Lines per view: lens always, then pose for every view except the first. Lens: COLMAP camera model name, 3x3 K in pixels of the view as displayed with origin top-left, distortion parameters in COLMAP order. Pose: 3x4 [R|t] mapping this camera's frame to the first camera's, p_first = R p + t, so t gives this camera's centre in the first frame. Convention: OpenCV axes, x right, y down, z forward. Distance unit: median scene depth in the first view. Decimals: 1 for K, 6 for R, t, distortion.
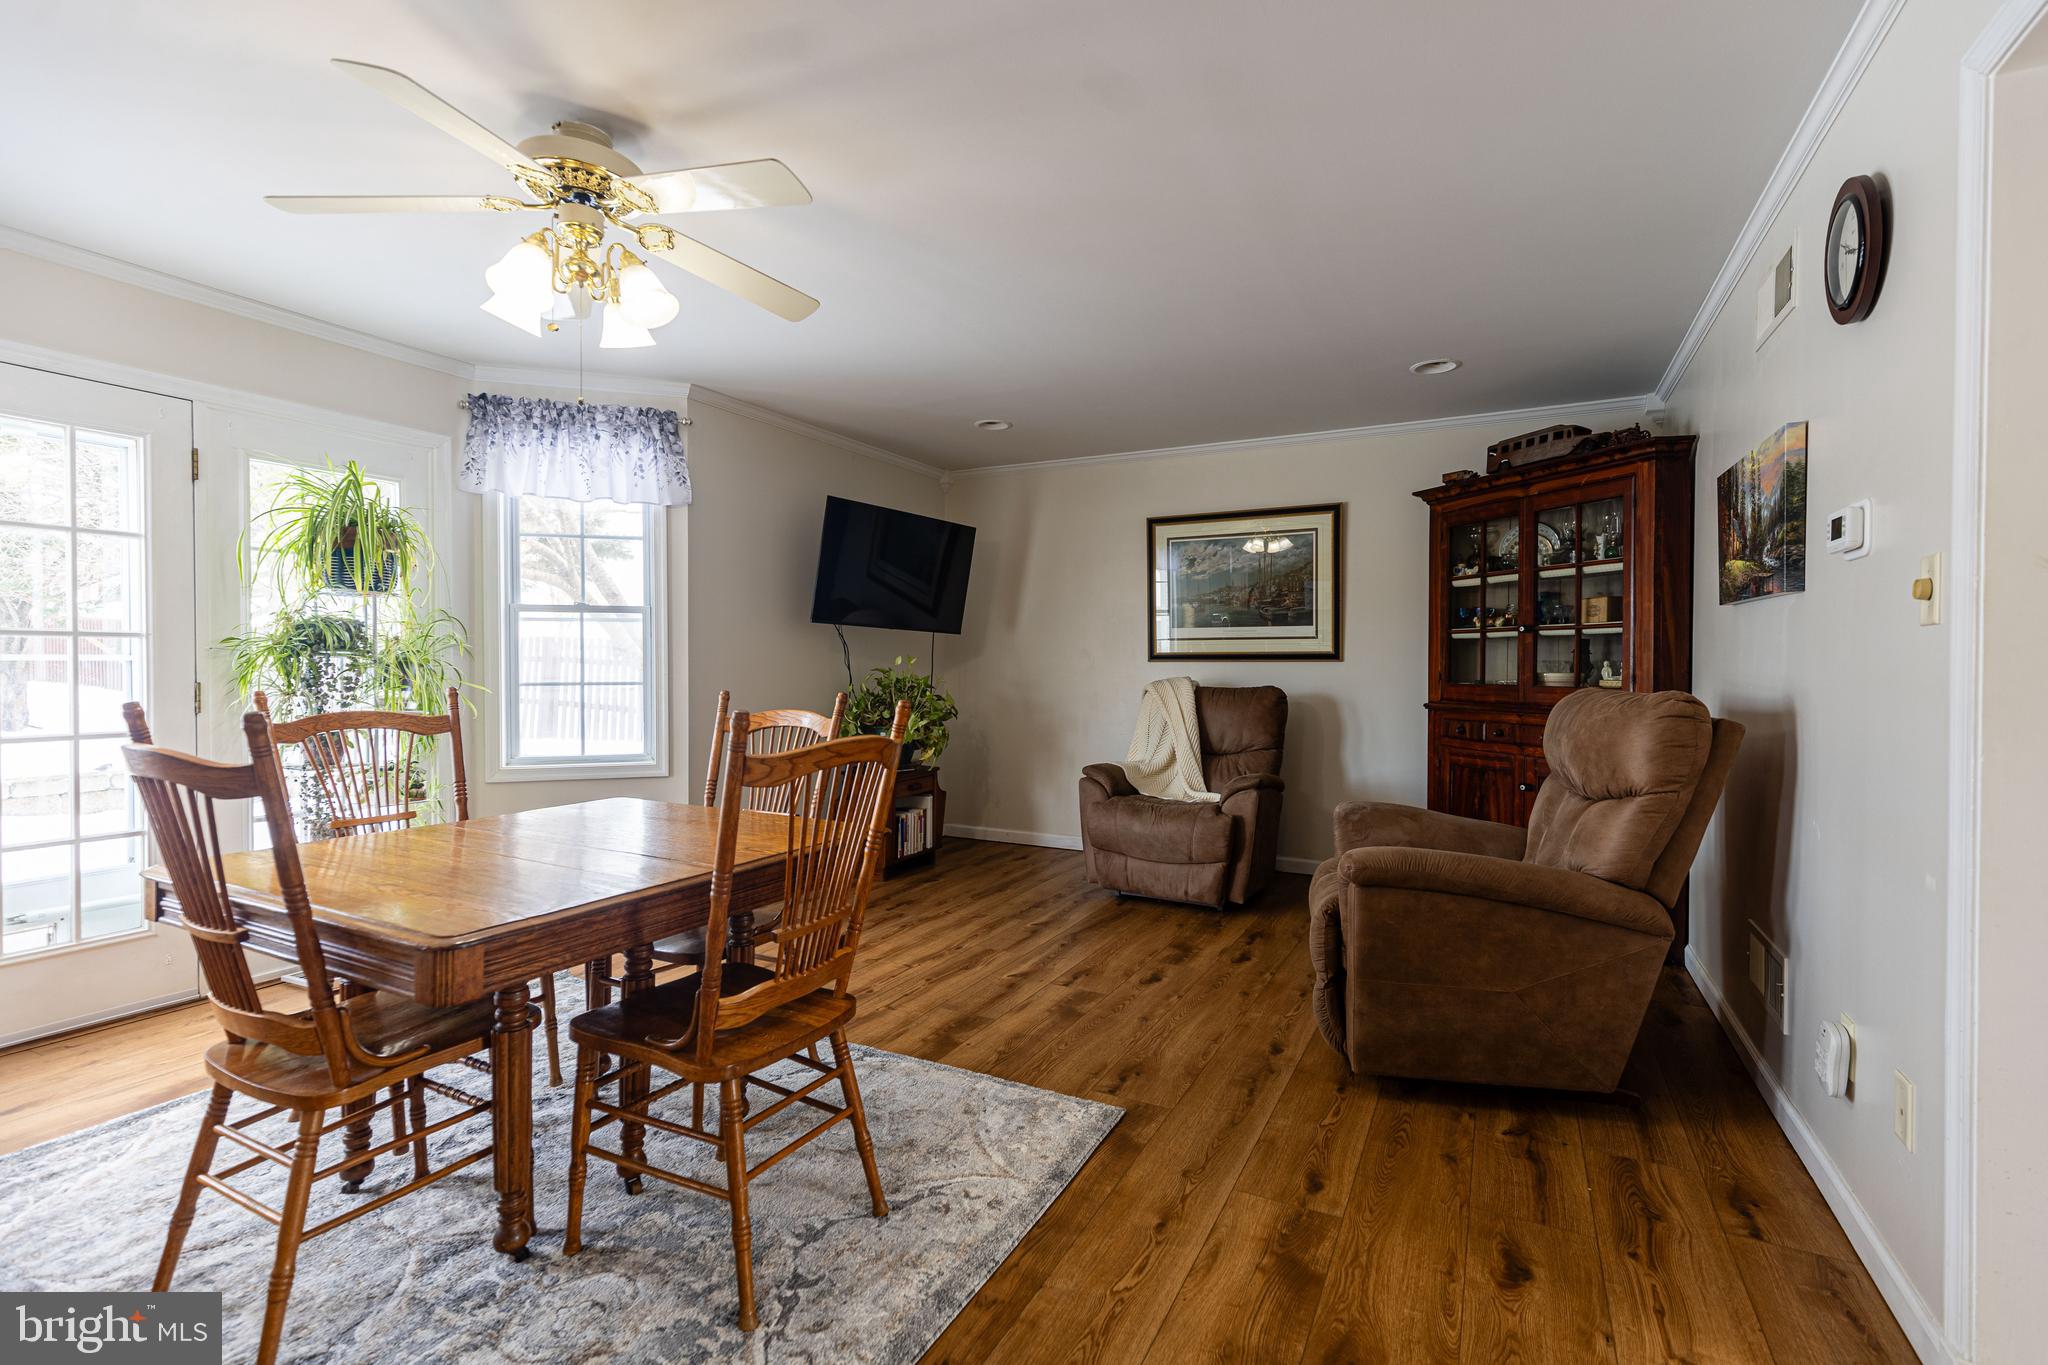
lens RADIAL K [[921.0, 0, 1031.4], [0, 921.0, 679.2], [0, 0, 1]] dist [0.008905, -0.001887]
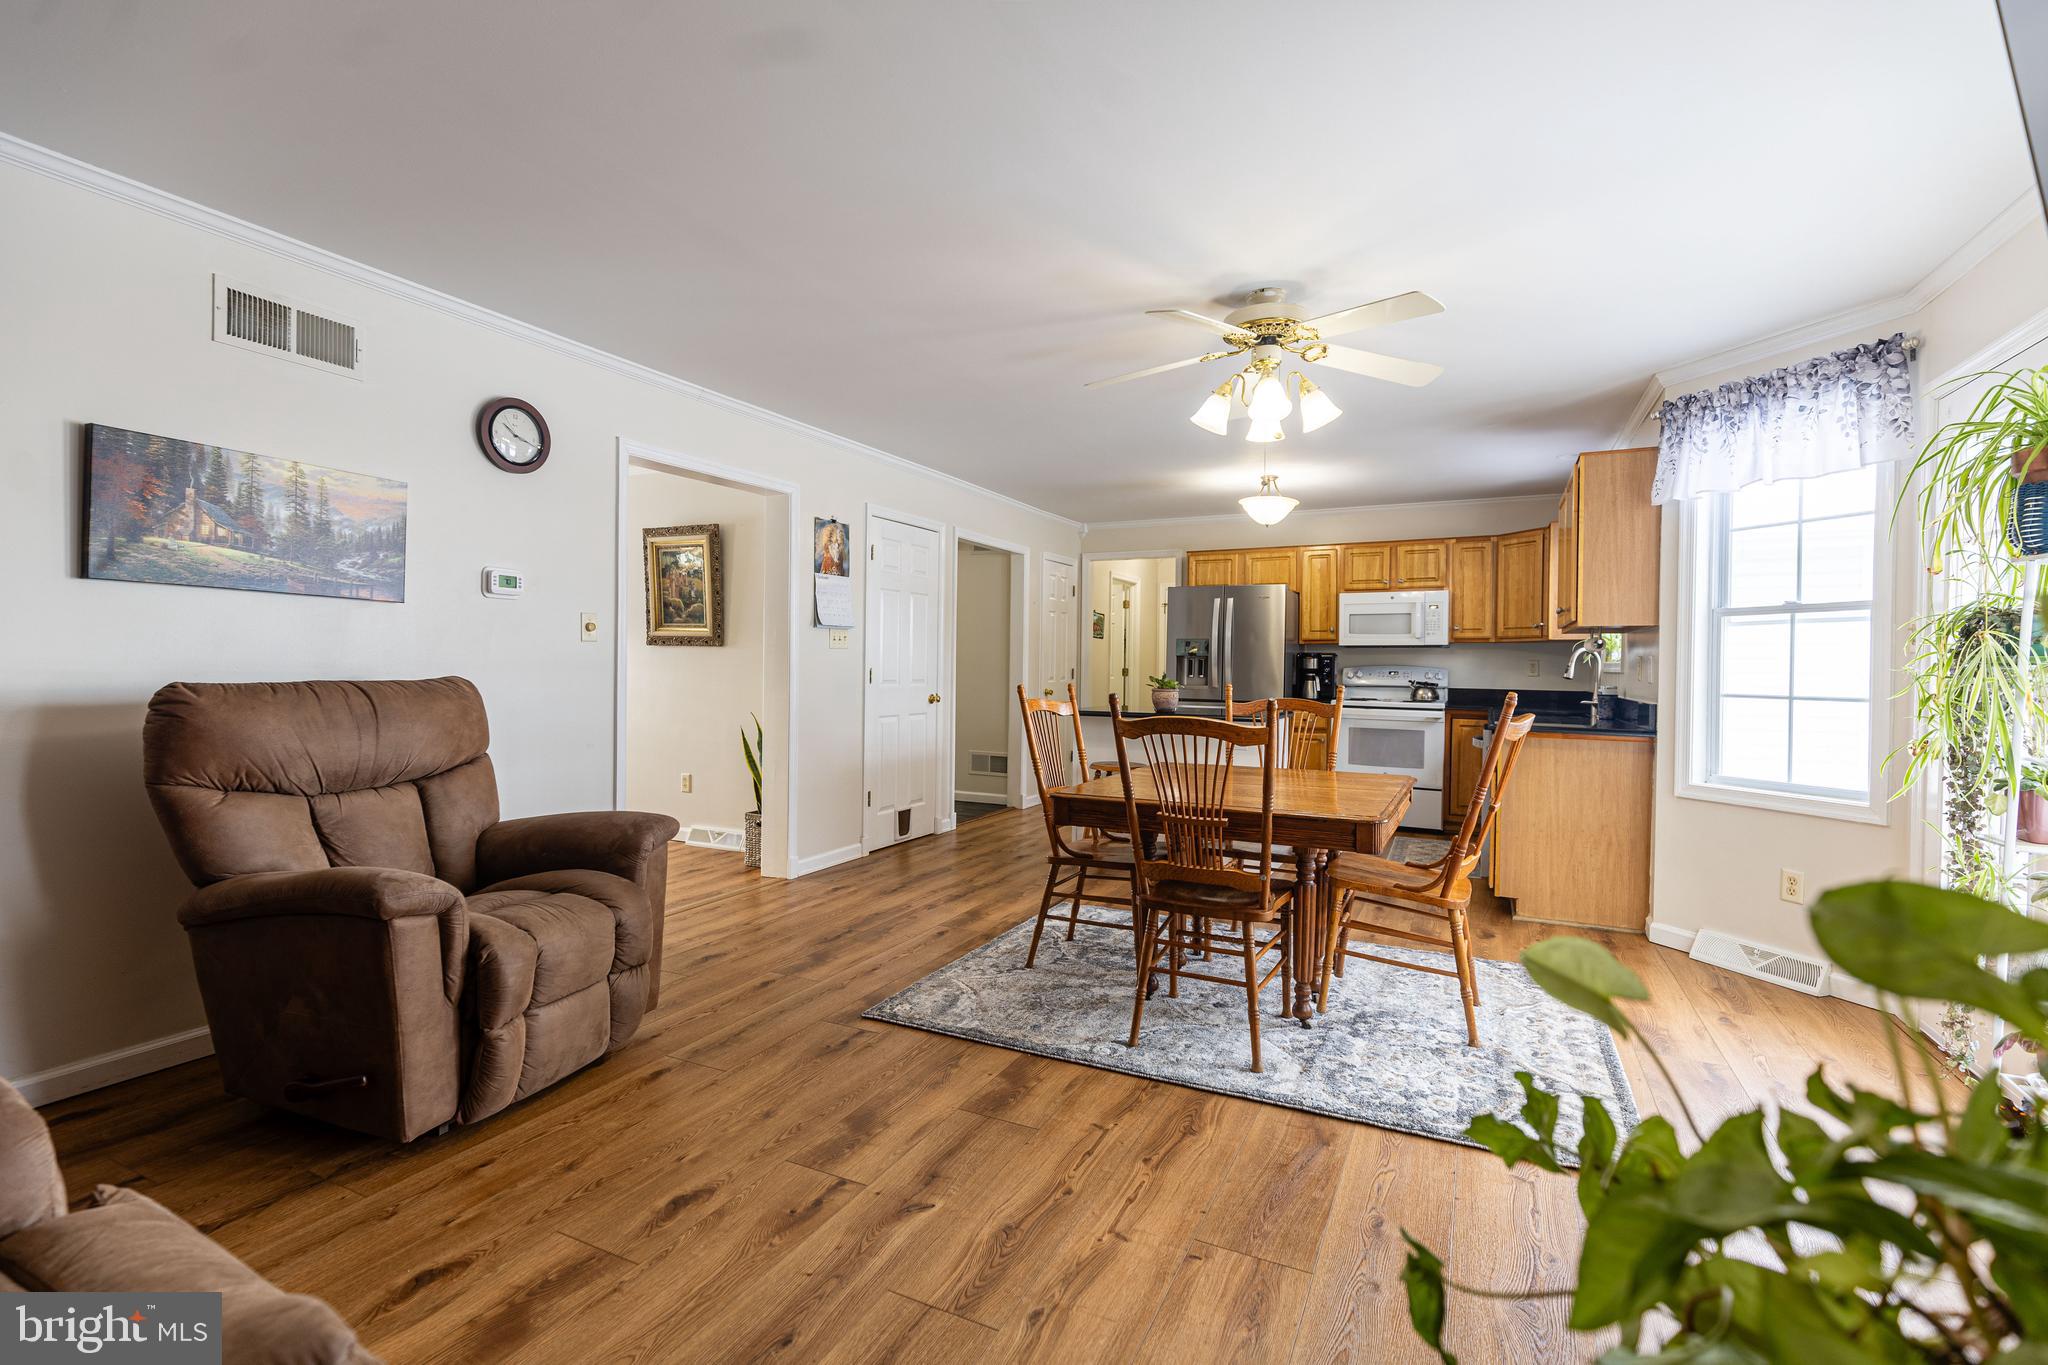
lens RADIAL K [[921.0, 0, 1025.4], [0, 921.0, 668.6], [0, 0, 1]] dist [0.008905, -0.001887]
pose [[-0.999781, -0.016254, -0.013173, -0.067490], [-0.016522, 0.999654, 0.020461, -0.024573], [0.012836, 0.020674, -0.999704, 1.522161]]
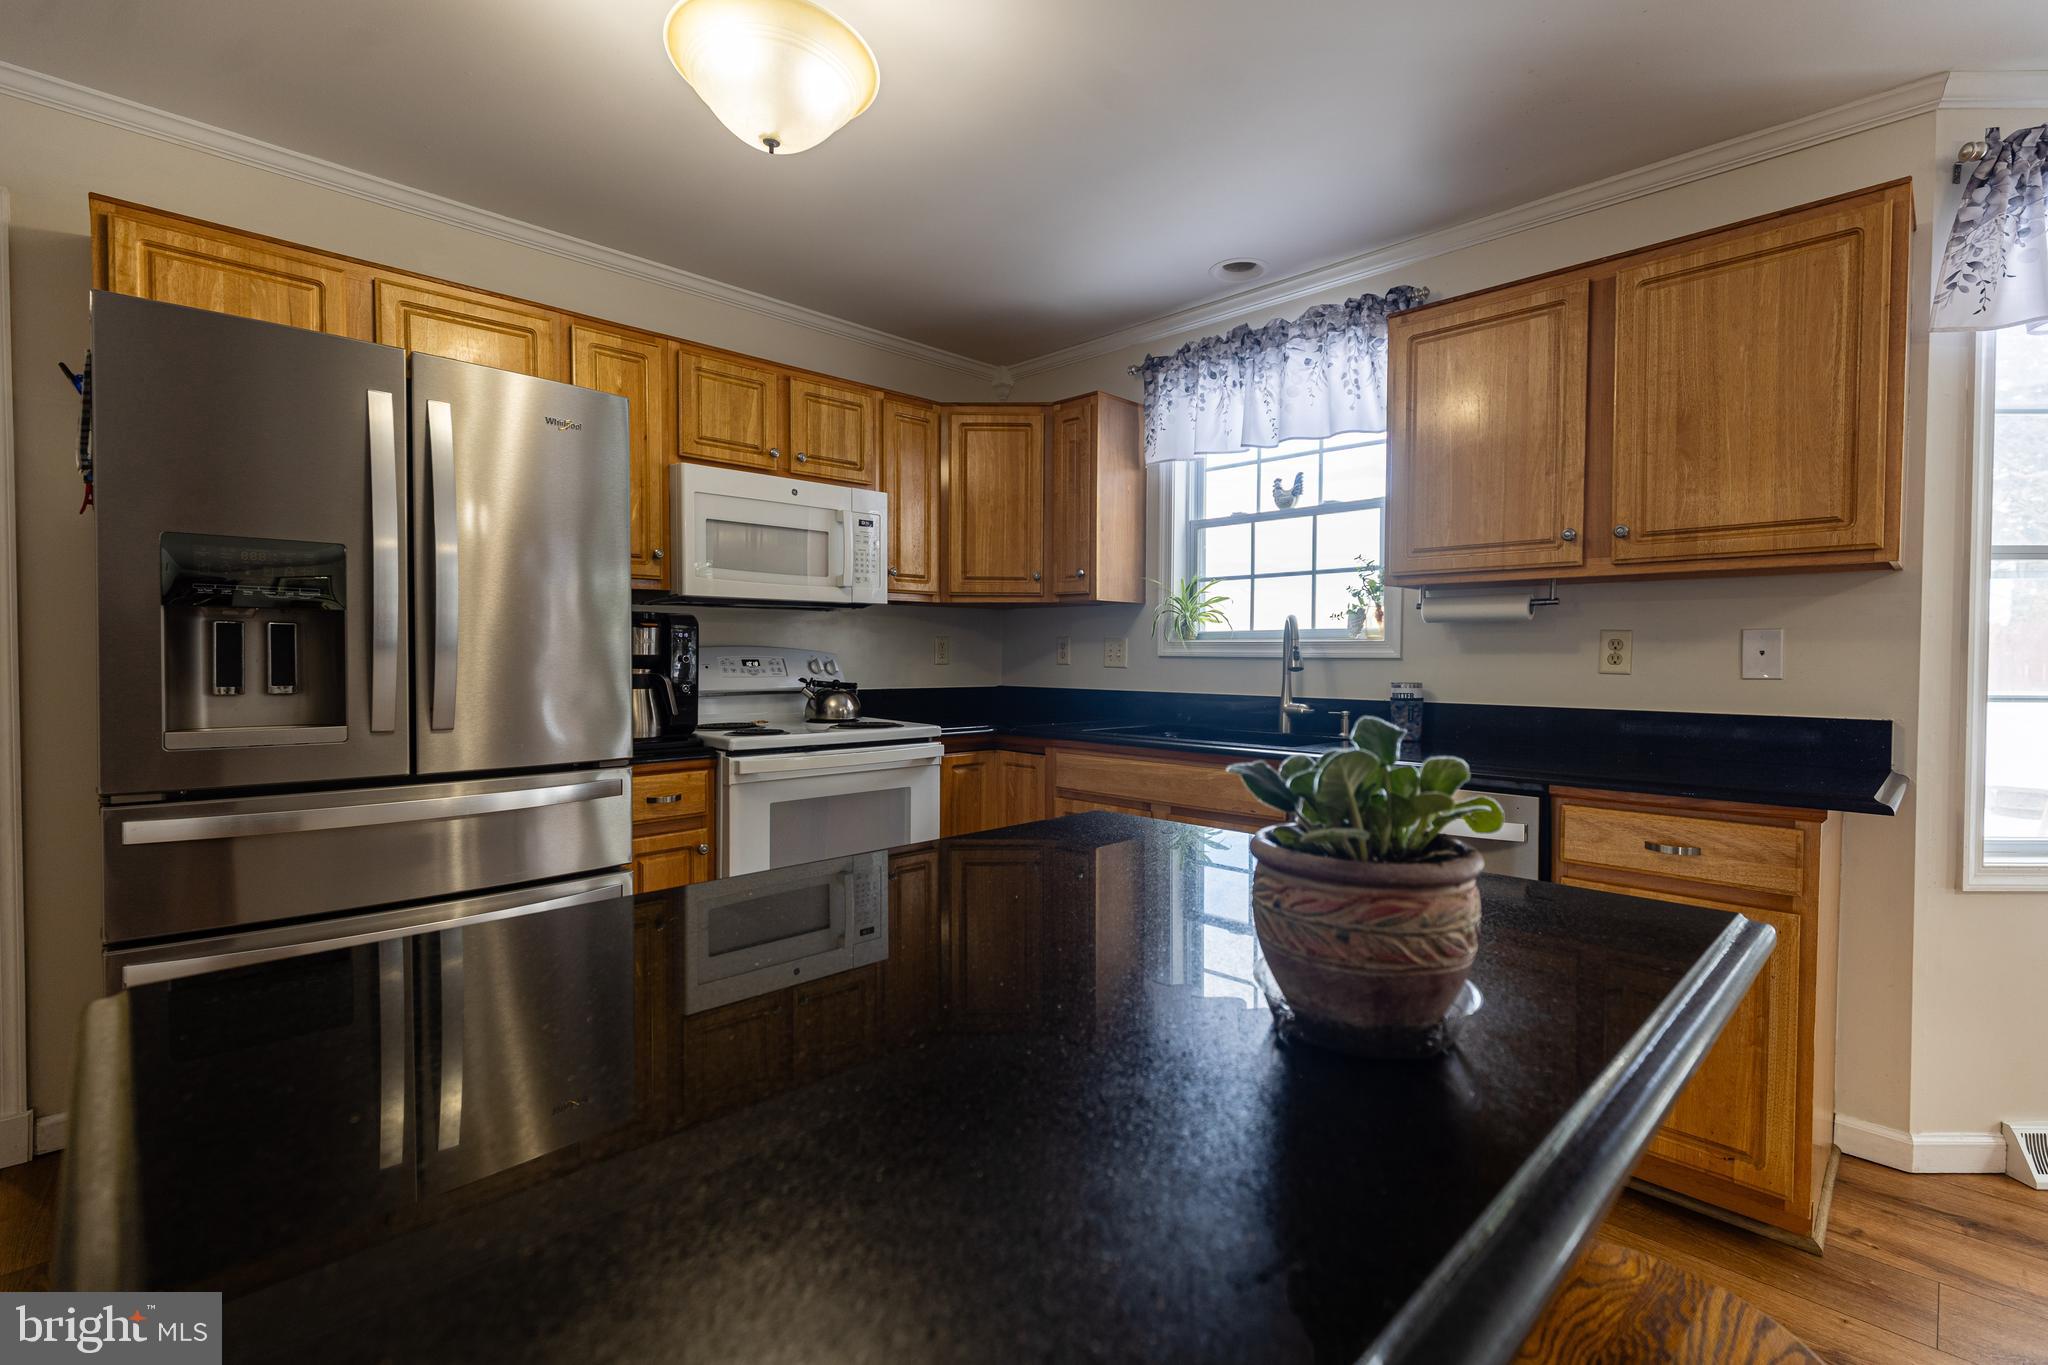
lens RADIAL K [[921.0, 0, 1023.2], [0, 921.0, 674.5], [0, 0, 1]] dist [0.008905, -0.001887]
pose [[-0.309827, 0.014814, -0.950678, -0.114347], [-0.020679, 0.999537, 0.022315, -0.001611], [0.950568, 0.026573, -0.309377, 0.062634]]
